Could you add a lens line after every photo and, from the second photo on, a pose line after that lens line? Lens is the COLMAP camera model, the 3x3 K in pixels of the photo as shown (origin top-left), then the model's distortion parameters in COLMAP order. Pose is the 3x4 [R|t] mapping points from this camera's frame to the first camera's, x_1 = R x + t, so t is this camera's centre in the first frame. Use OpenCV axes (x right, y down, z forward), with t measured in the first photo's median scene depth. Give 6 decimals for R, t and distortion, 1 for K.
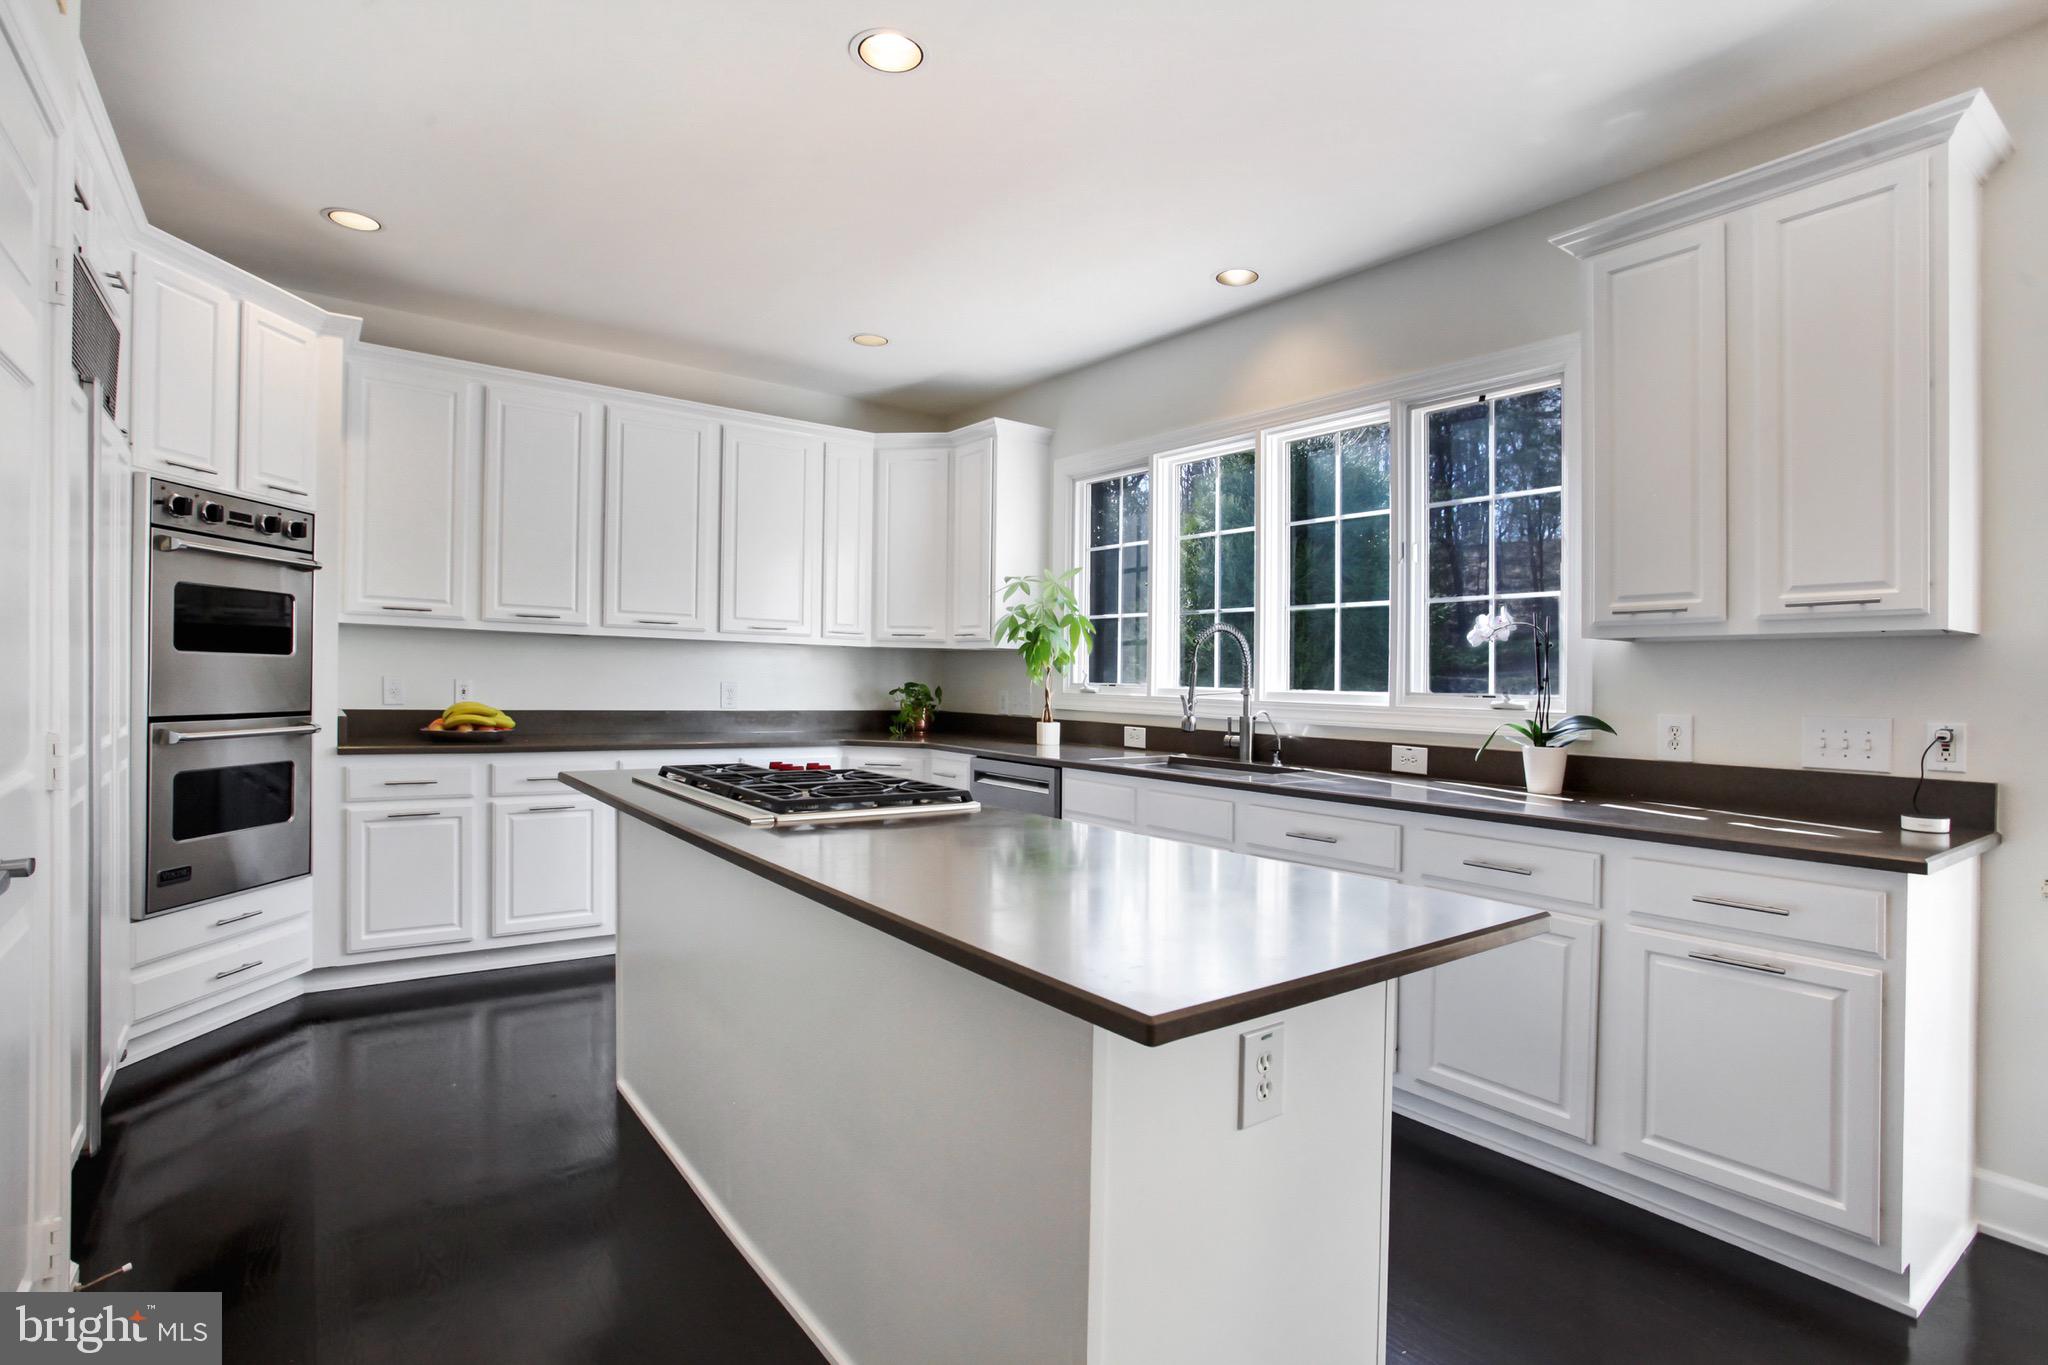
lens RADIAL K [[1026.6, 0, 1009.7], [0, 1026.6, 681.0], [0, 0, 1]] dist [-0.037218, 0.009627]
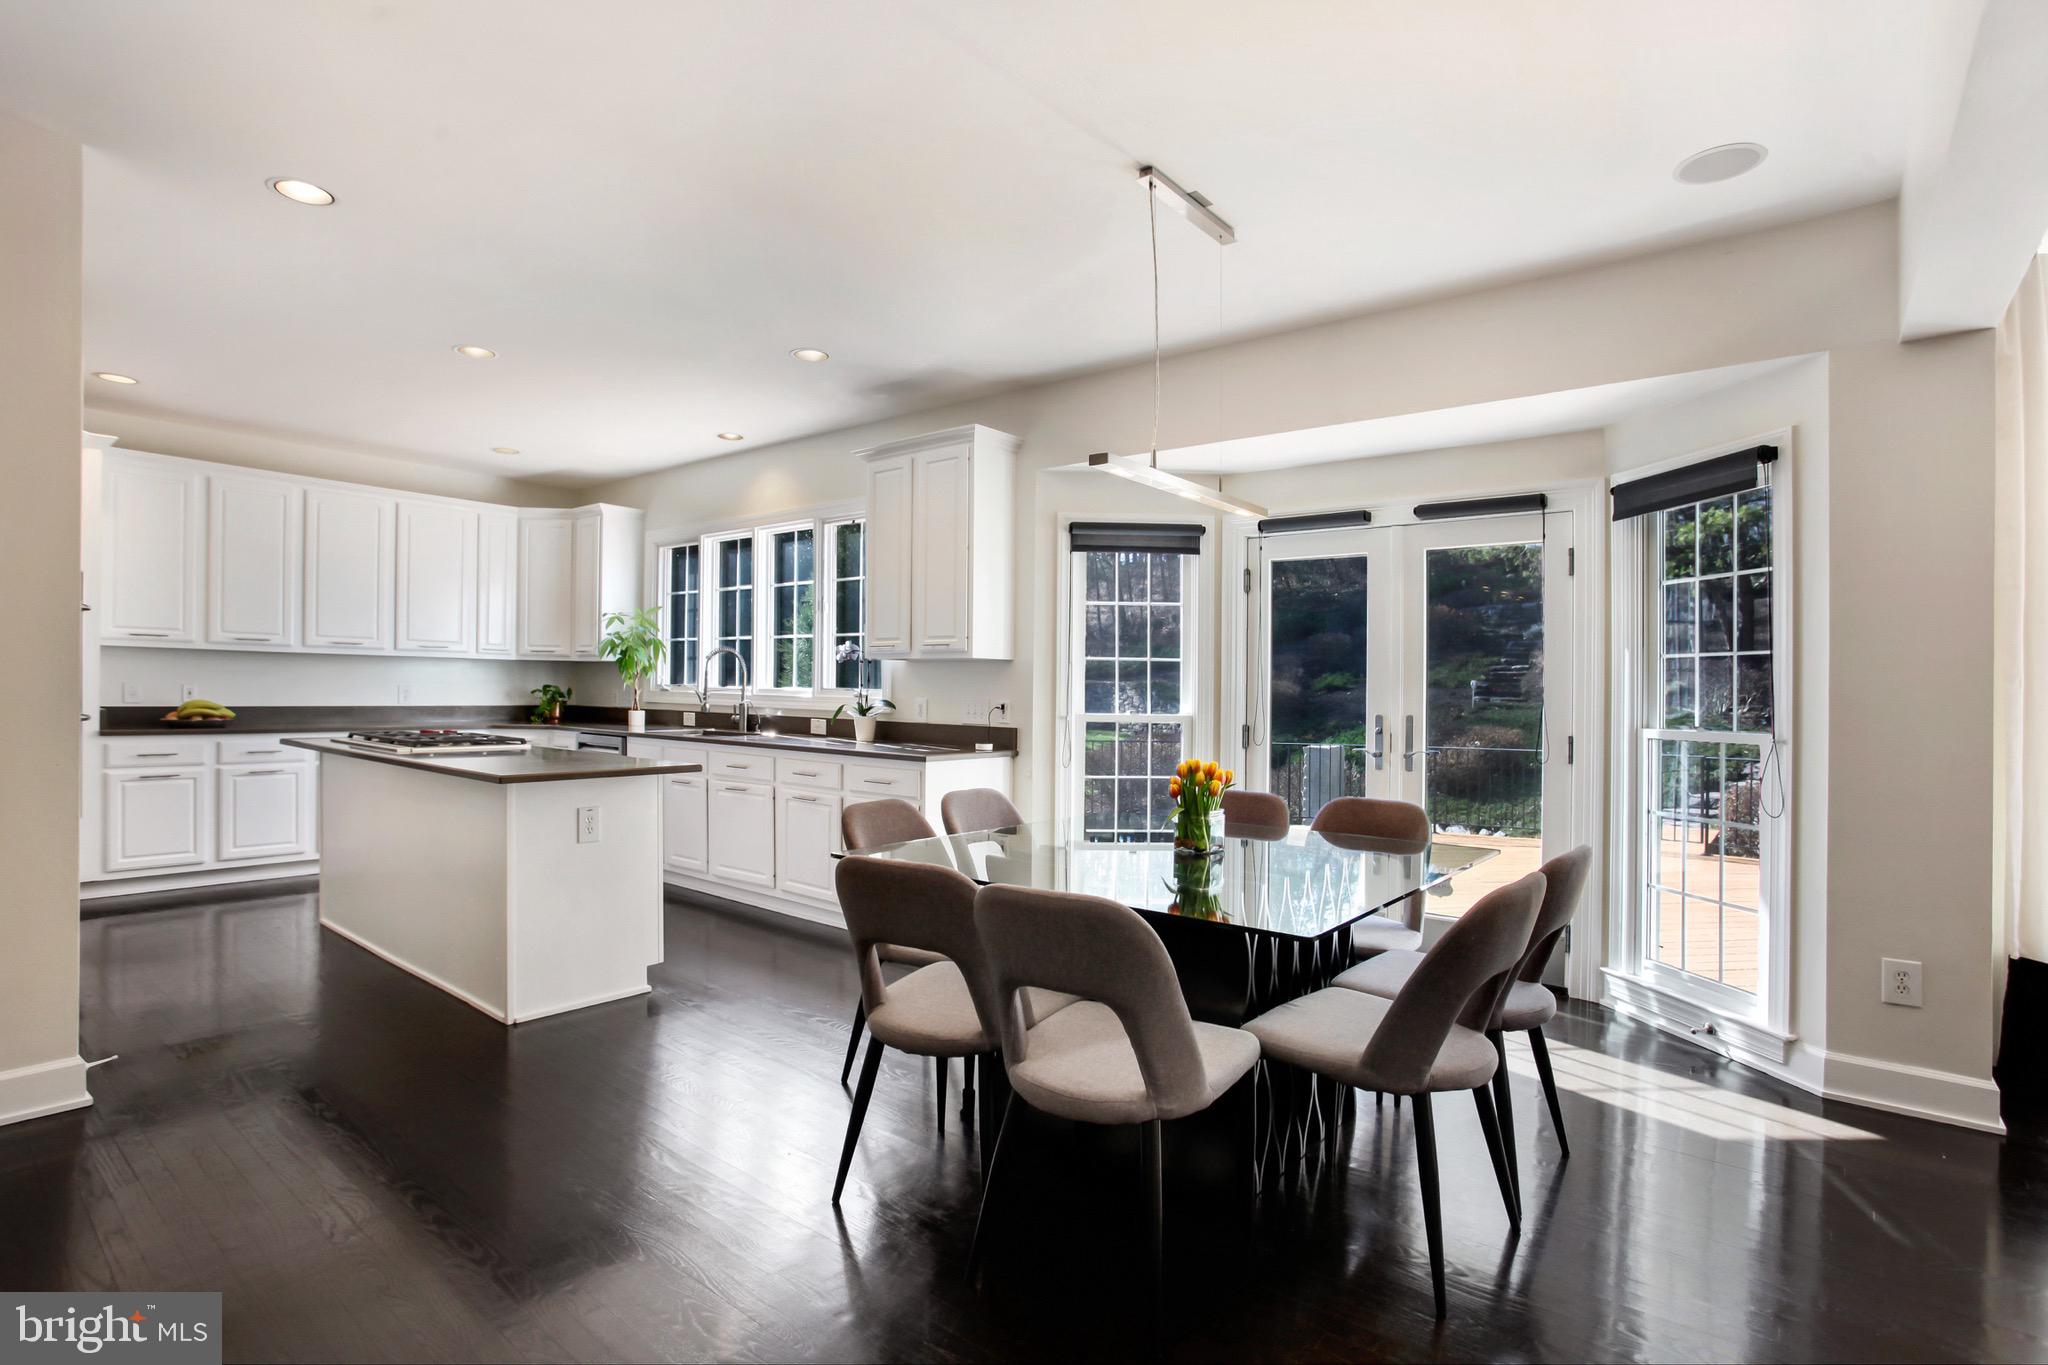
lens RADIAL K [[1026.6, 0, 1010.9], [0, 1026.6, 680.7], [0, 0, 1]] dist [-0.037218, 0.009627]
pose [[0.972937, -0.005439, 0.231007, 0.246679], [0.006148, 0.999978, -0.002350, 0.004082], [-0.230989, 0.003706, 0.972949, -0.625287]]
